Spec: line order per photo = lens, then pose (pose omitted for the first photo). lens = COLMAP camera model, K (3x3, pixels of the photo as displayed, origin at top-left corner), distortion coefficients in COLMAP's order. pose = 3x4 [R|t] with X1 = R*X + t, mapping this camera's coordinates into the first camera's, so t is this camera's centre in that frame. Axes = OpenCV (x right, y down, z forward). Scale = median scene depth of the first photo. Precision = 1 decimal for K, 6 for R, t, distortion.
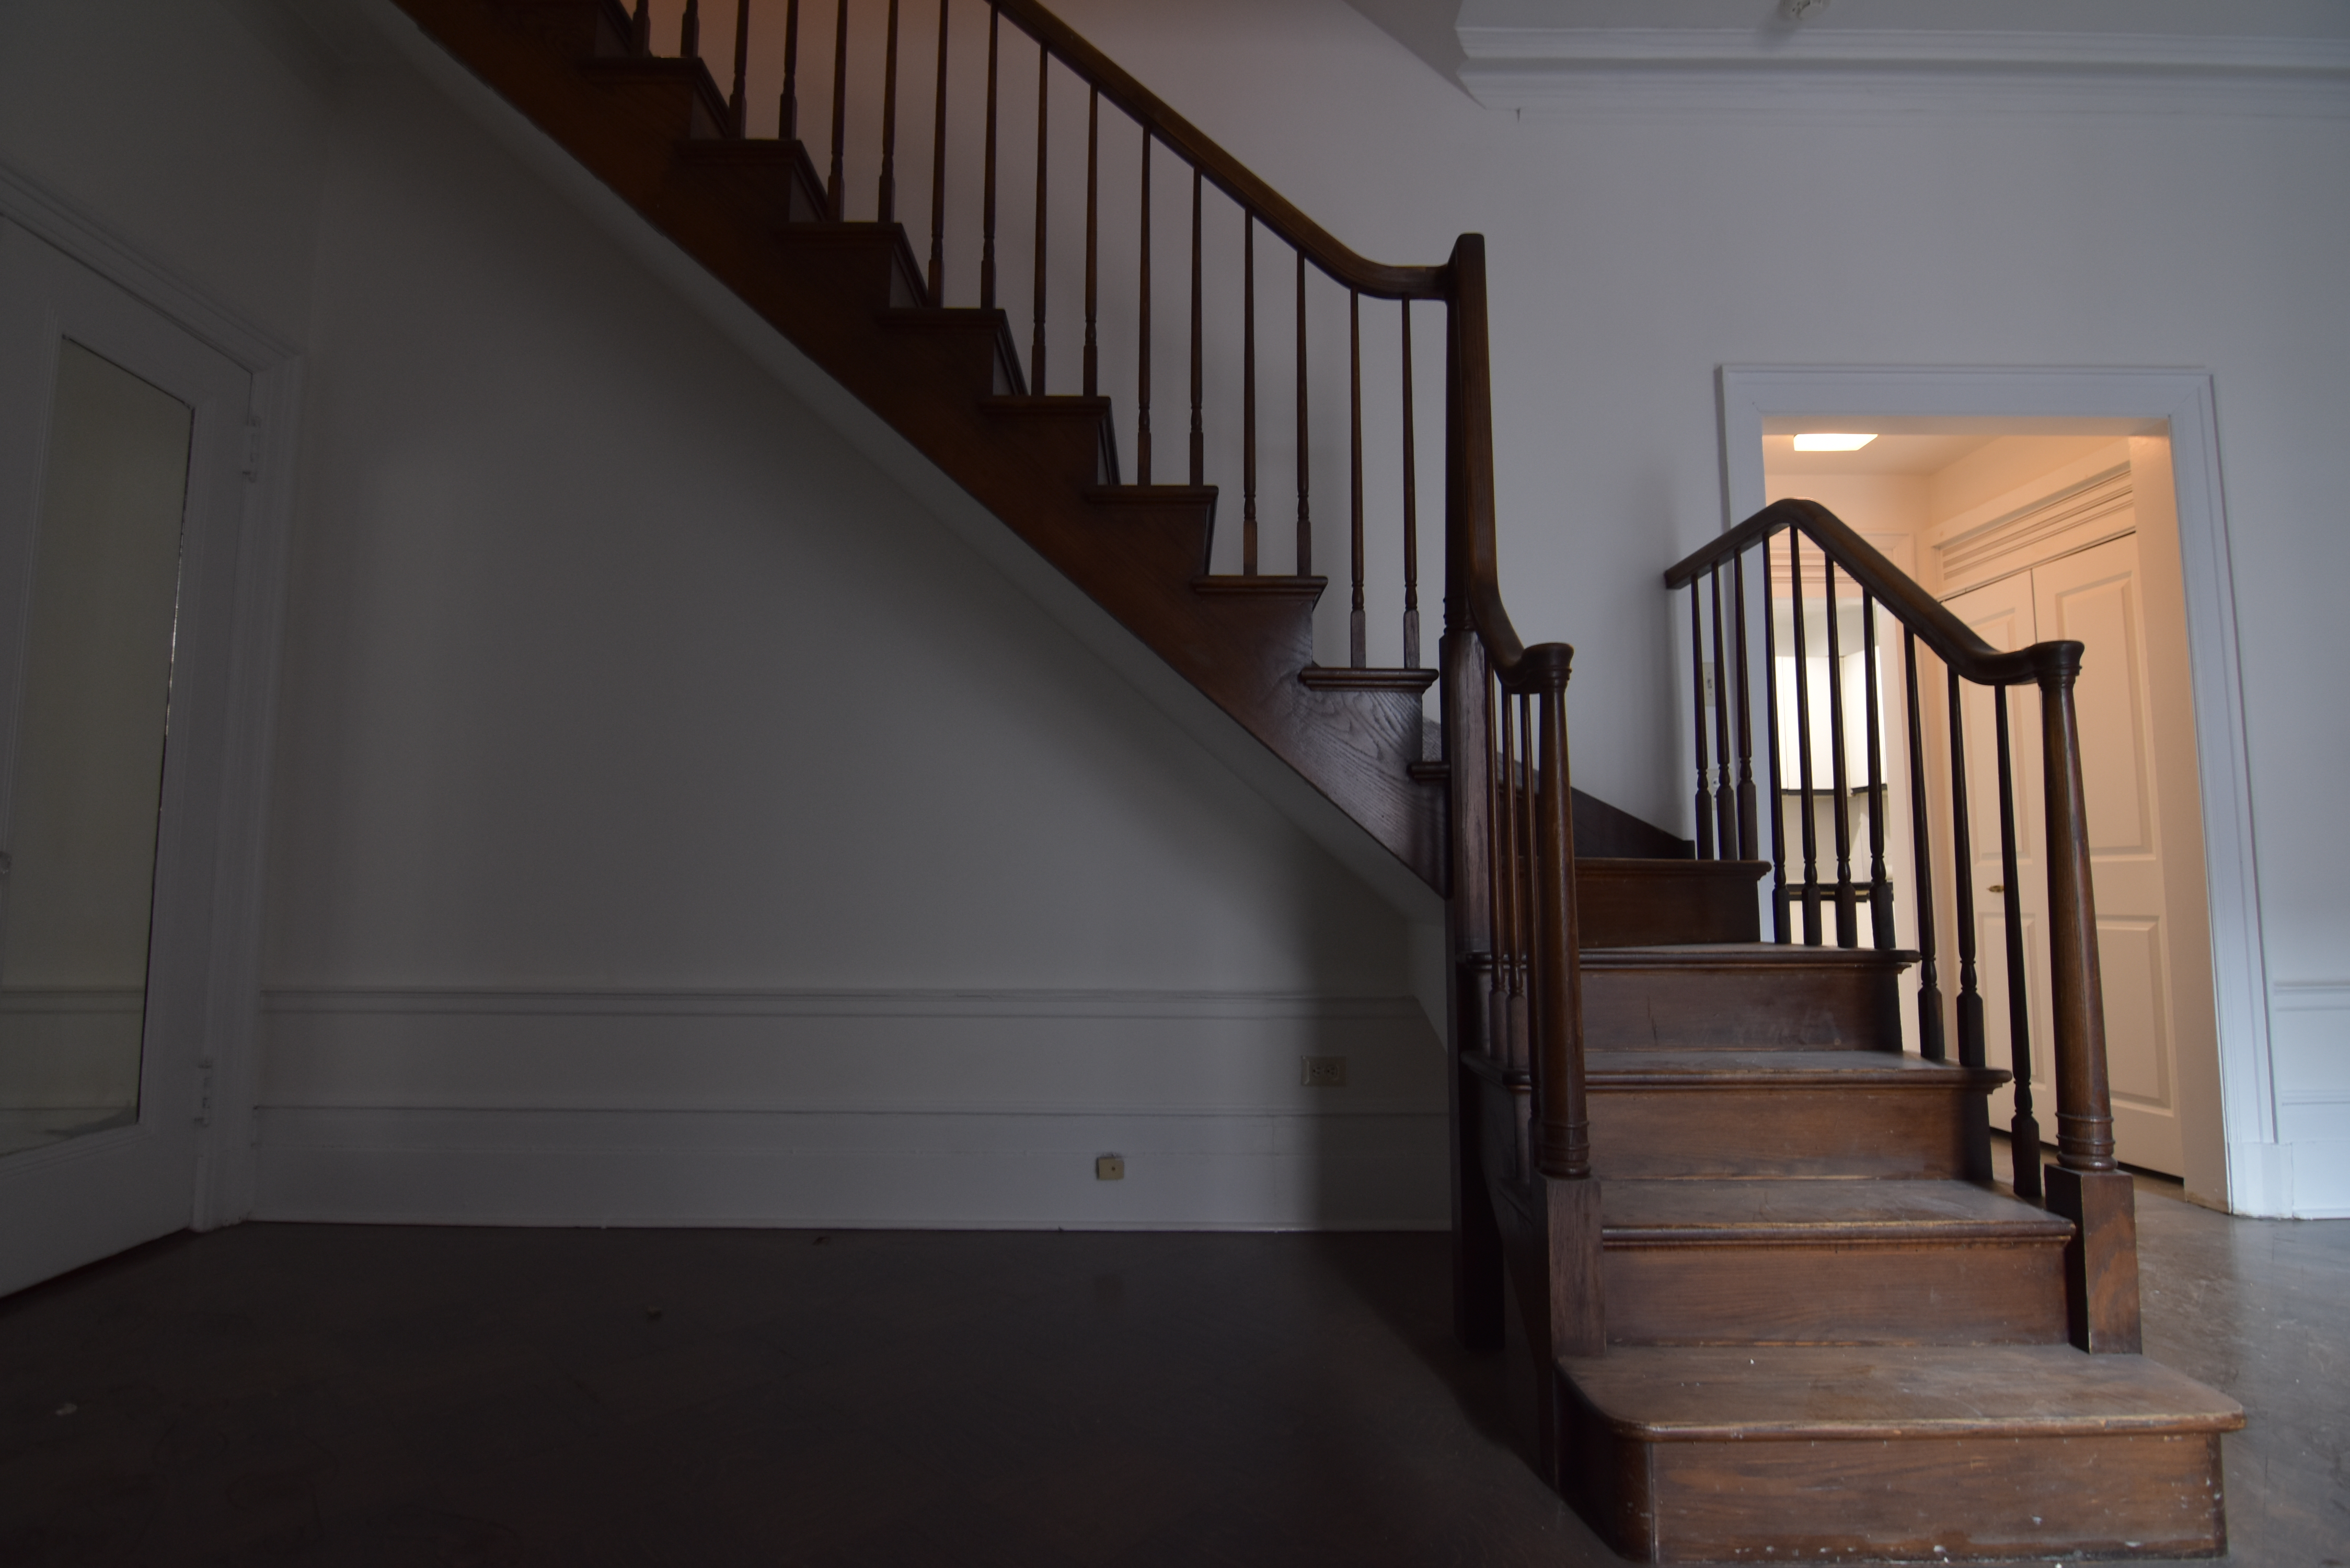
lens RADIAL K [[1134.3, 0, 1167.1], [0, 1134.3, 780.8], [0, 0, 1]] dist [-0.018895, -0.000161]
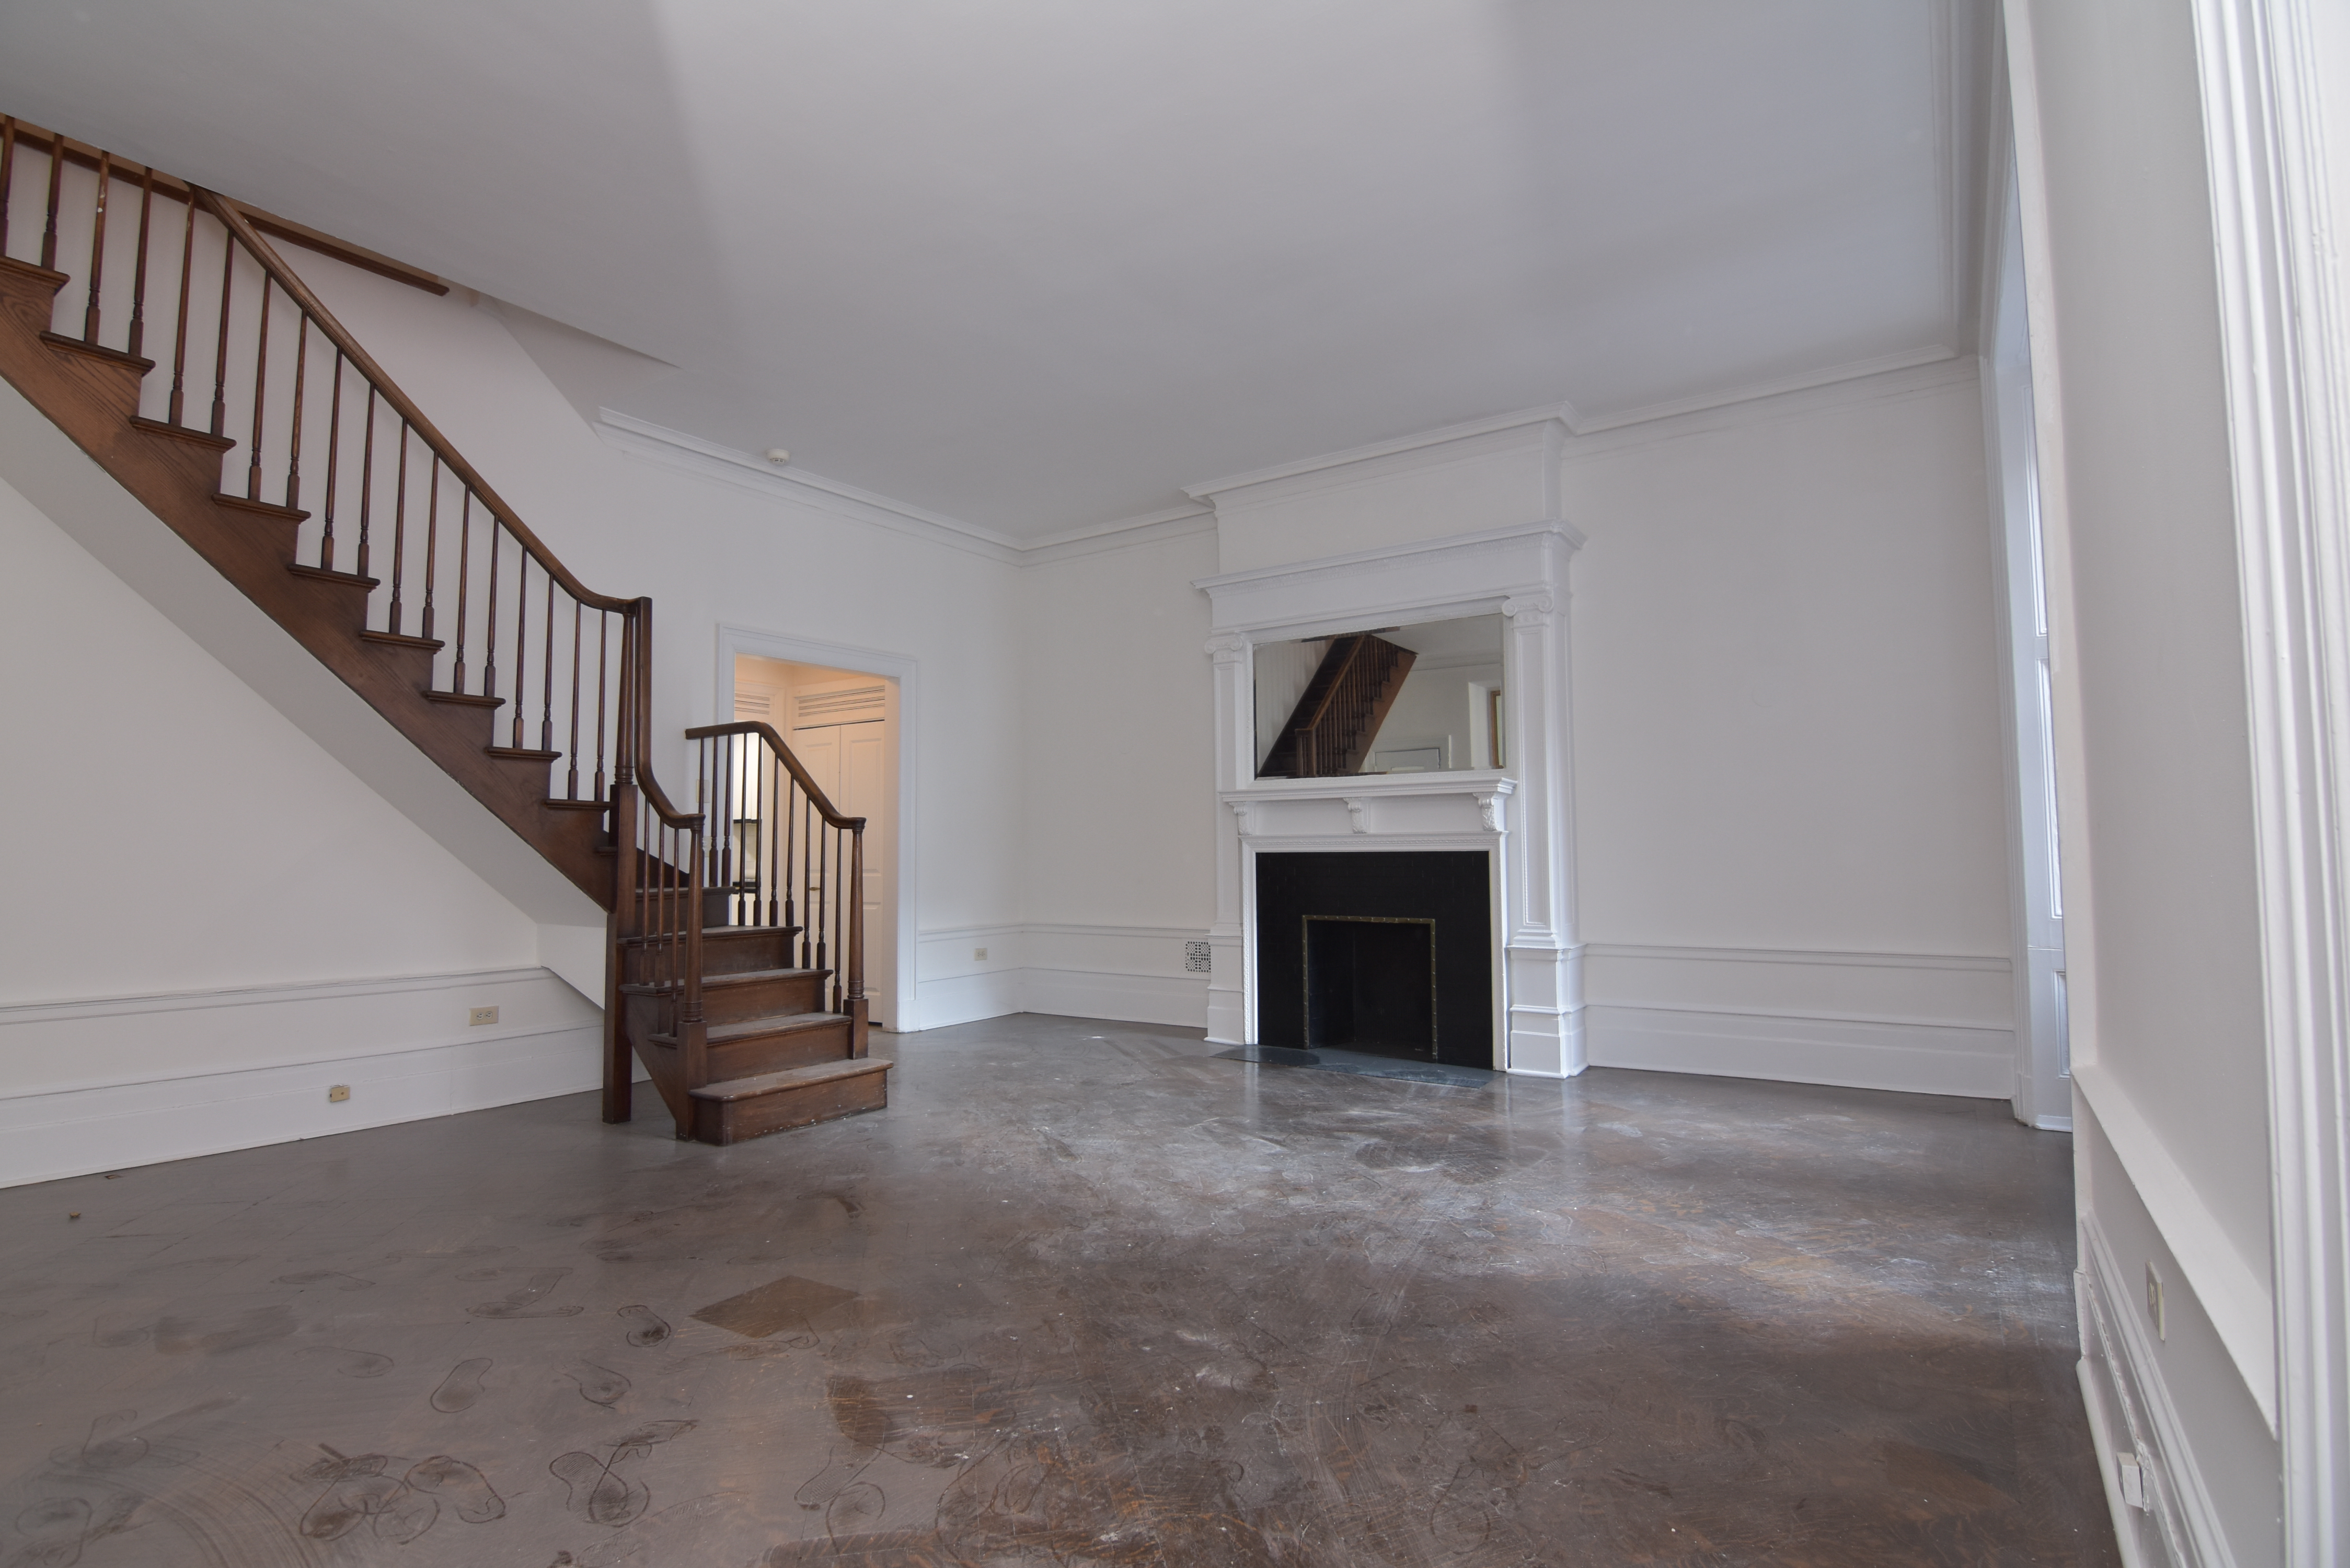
lens RADIAL K [[1134.3, 0, 1172.9], [0, 1134.3, 775.2], [0, 0, 1]] dist [-0.018895, -0.000161]
pose [[0.562278, 0.048161, 0.825545, -0.926120], [-0.067865, 0.997623, -0.011977, -0.202468], [-0.824159, -0.049291, 0.564210, -1.038695]]
